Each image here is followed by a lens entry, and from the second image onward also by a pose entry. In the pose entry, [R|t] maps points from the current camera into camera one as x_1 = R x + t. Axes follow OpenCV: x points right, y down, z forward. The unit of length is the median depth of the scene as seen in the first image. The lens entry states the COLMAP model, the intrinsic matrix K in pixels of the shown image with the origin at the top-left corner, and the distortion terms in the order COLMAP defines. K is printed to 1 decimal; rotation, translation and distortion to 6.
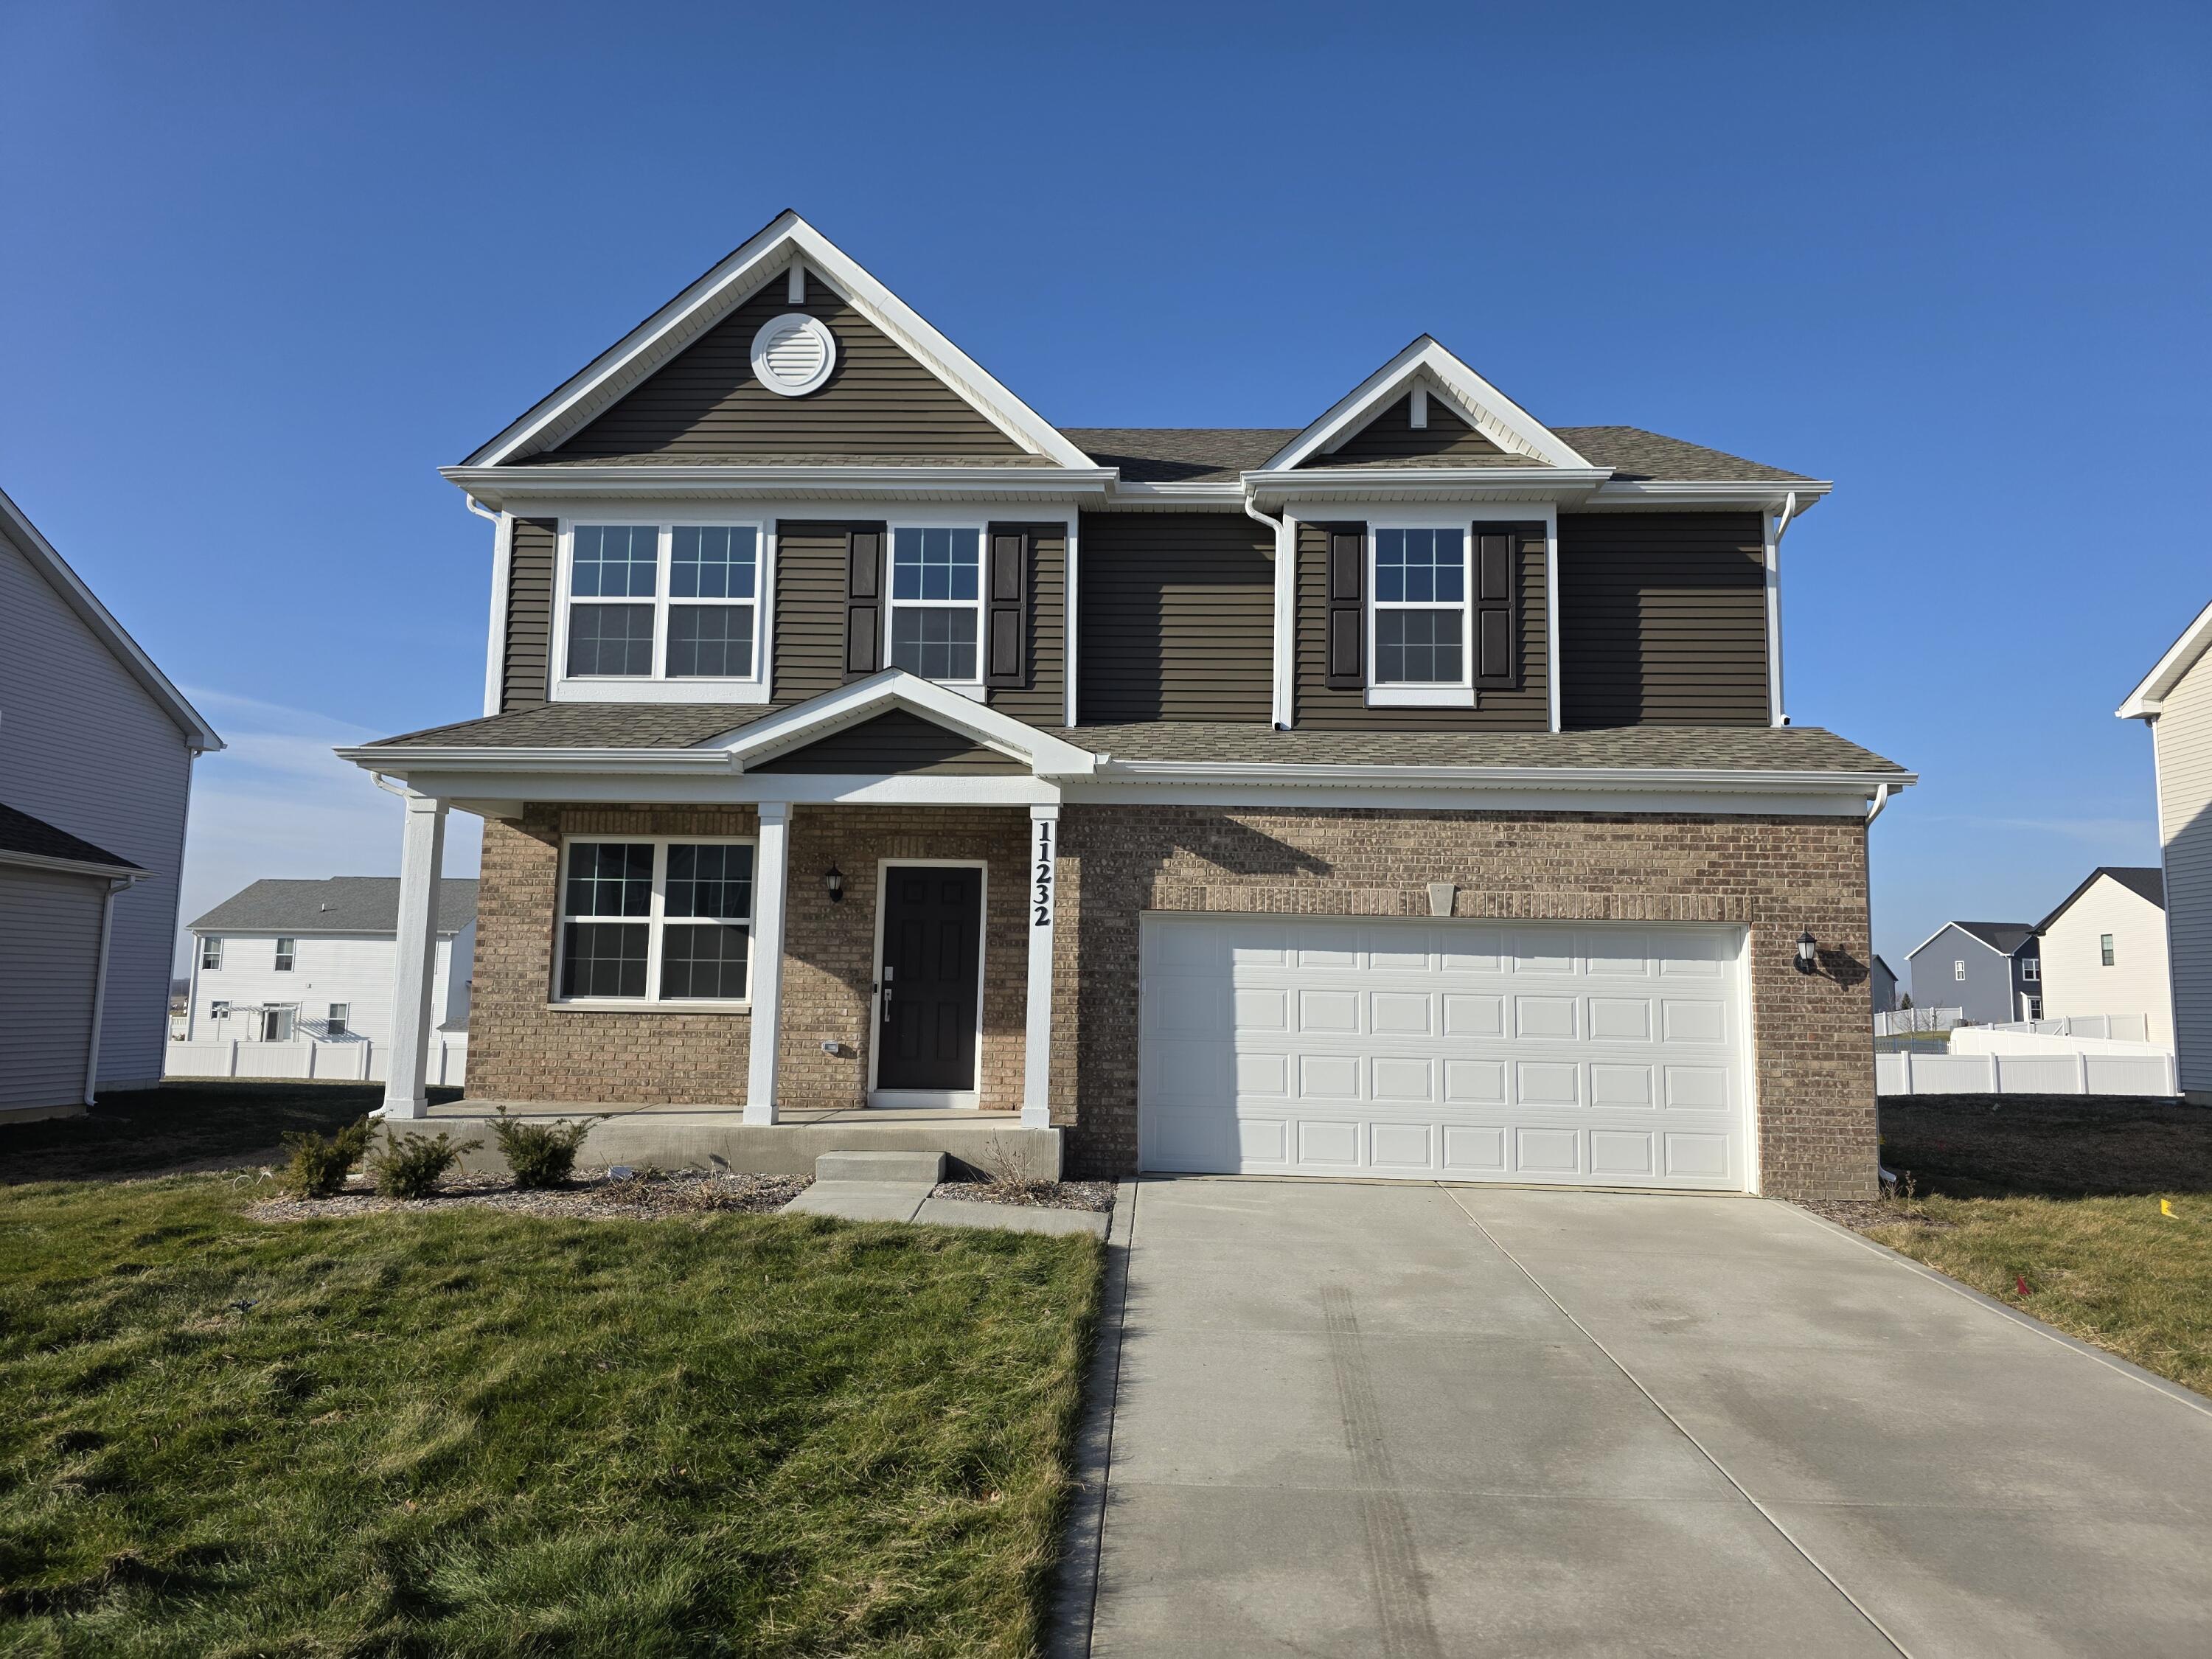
lens RADIAL K [[1485.7, 0, 1108.2], [0, 1485.7, 797.6], [0, 0, 1]] dist [0.001868, 0.000471]
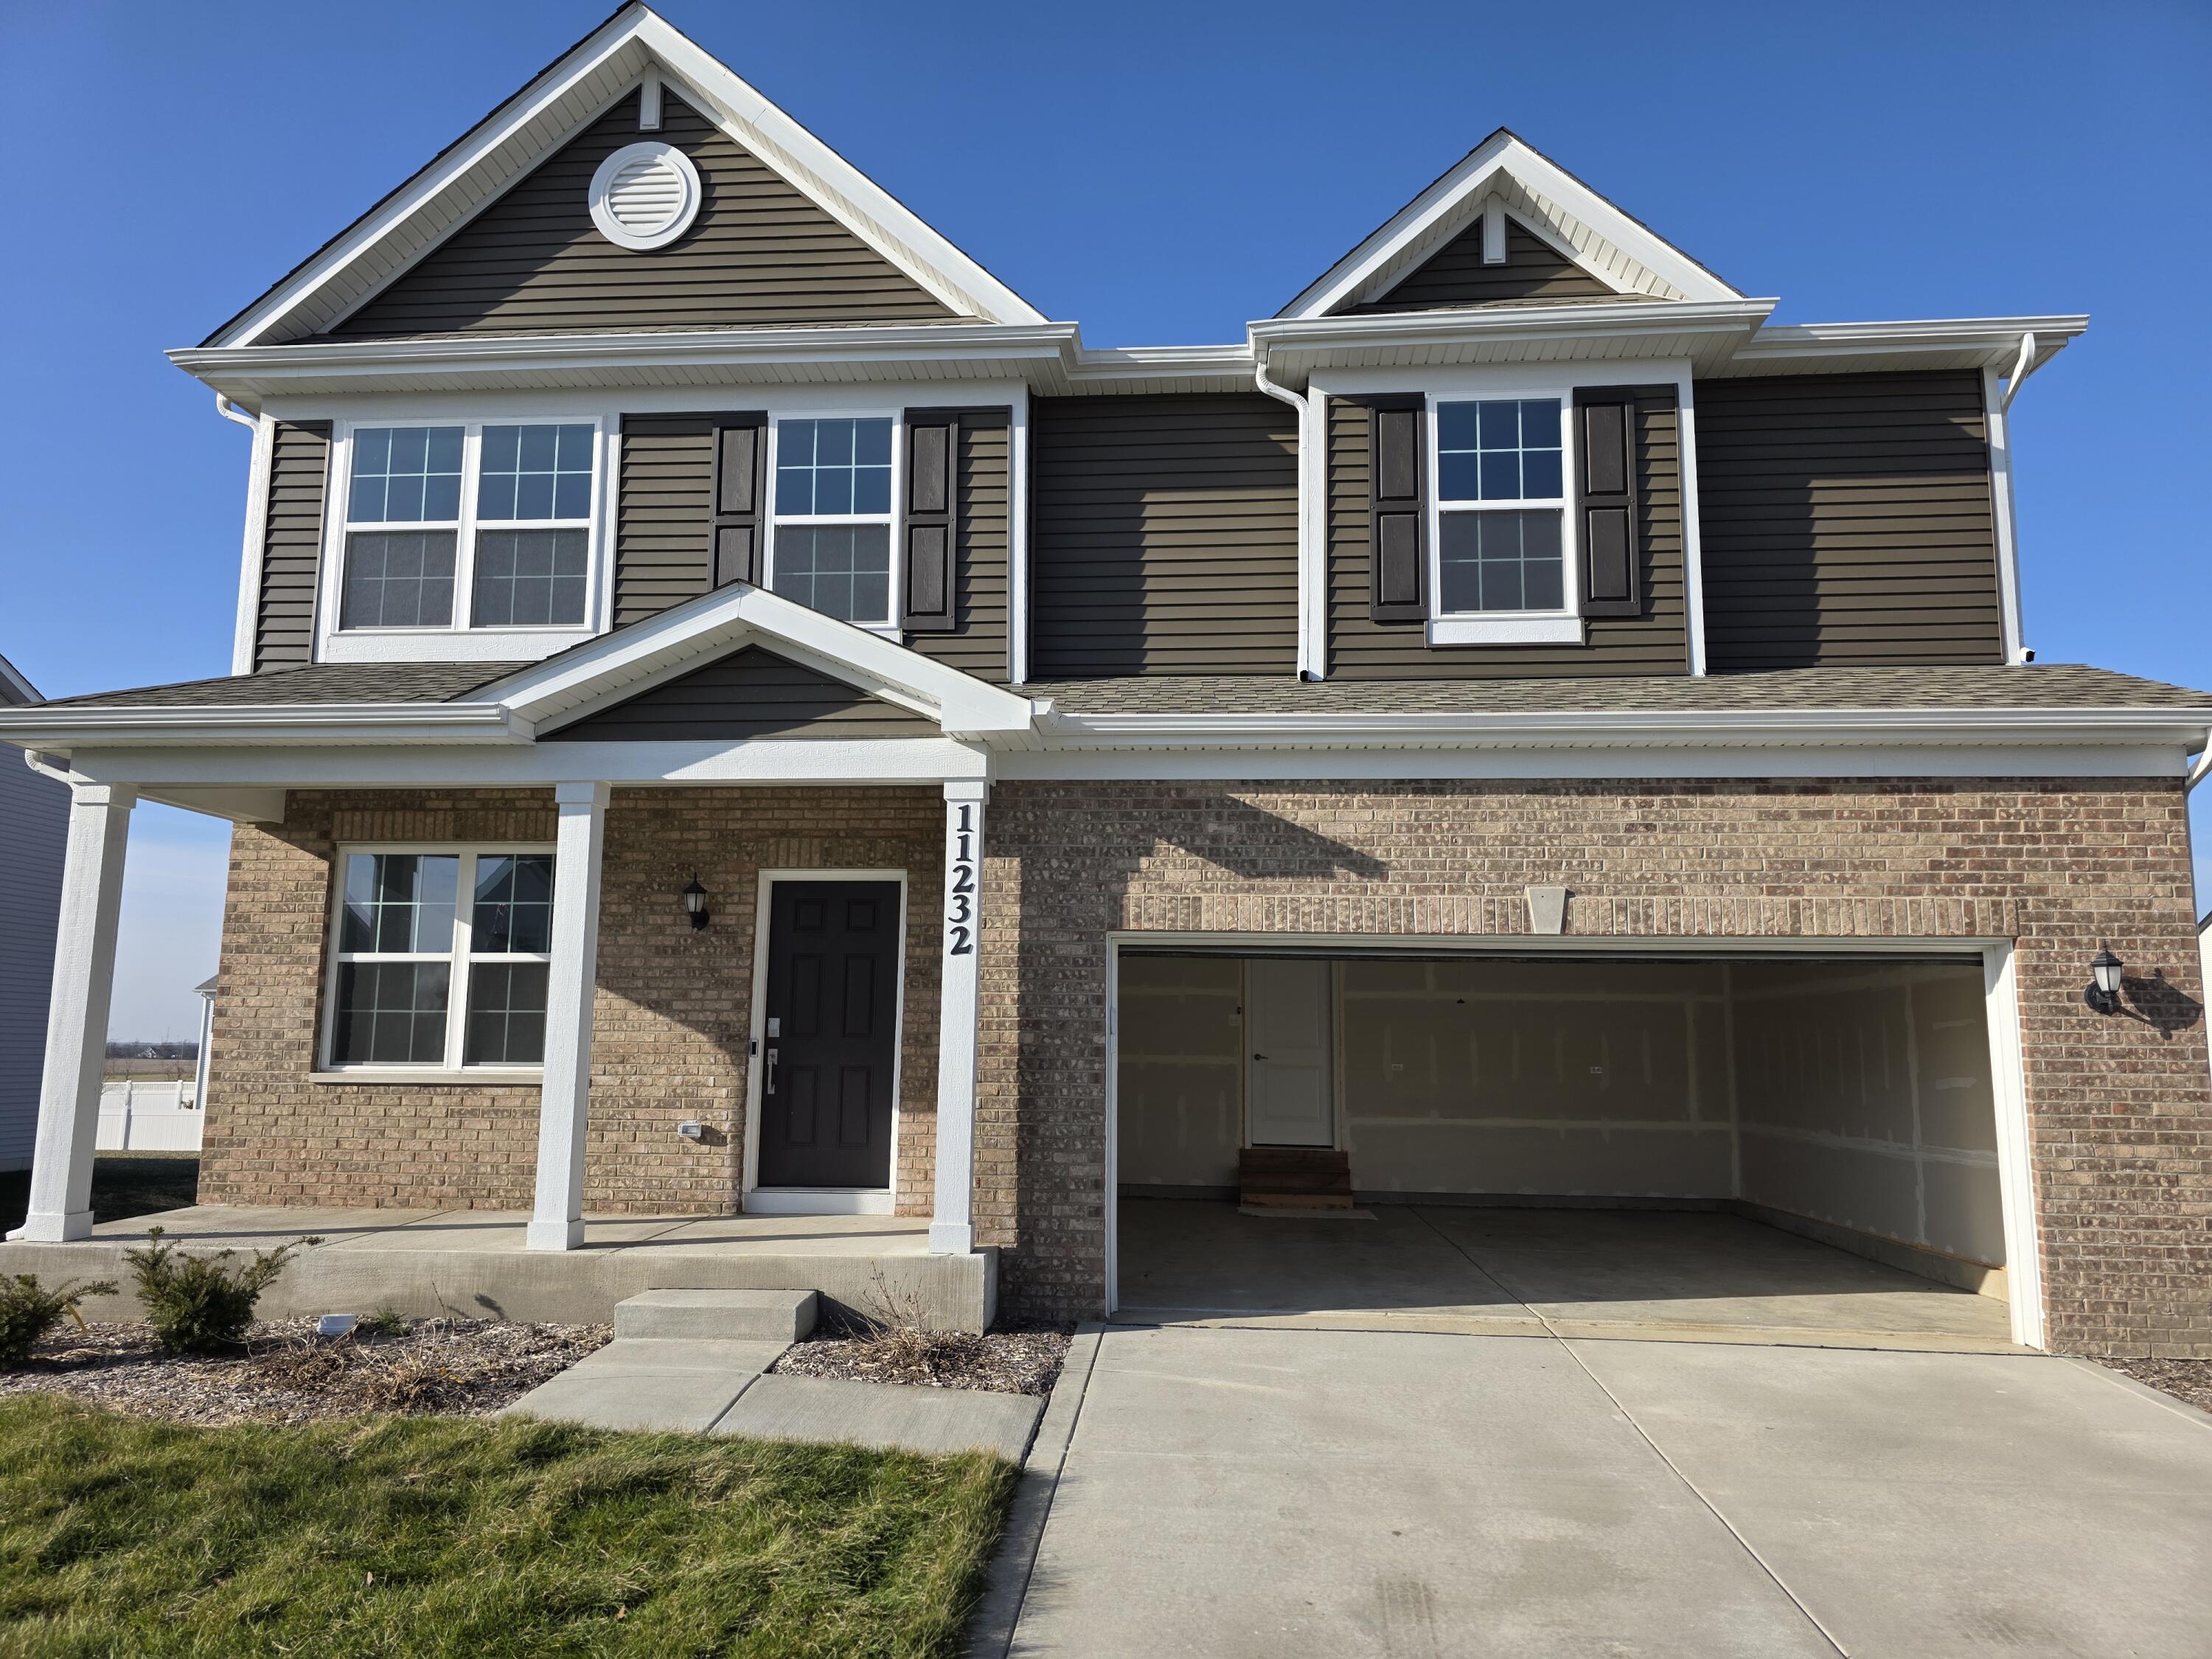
lens RADIAL K [[1476.1, 0, 1106.0], [0, 1476.1, 829.5], [0, 0, 1]] dist [0.003199, -0.001470]
pose [[0.999274, -0.014446, -0.035242, 0.042335], [0.013879, 0.999771, -0.016276, 0.036276], [0.035469, 0.015775, 0.999246, 0.286574]]
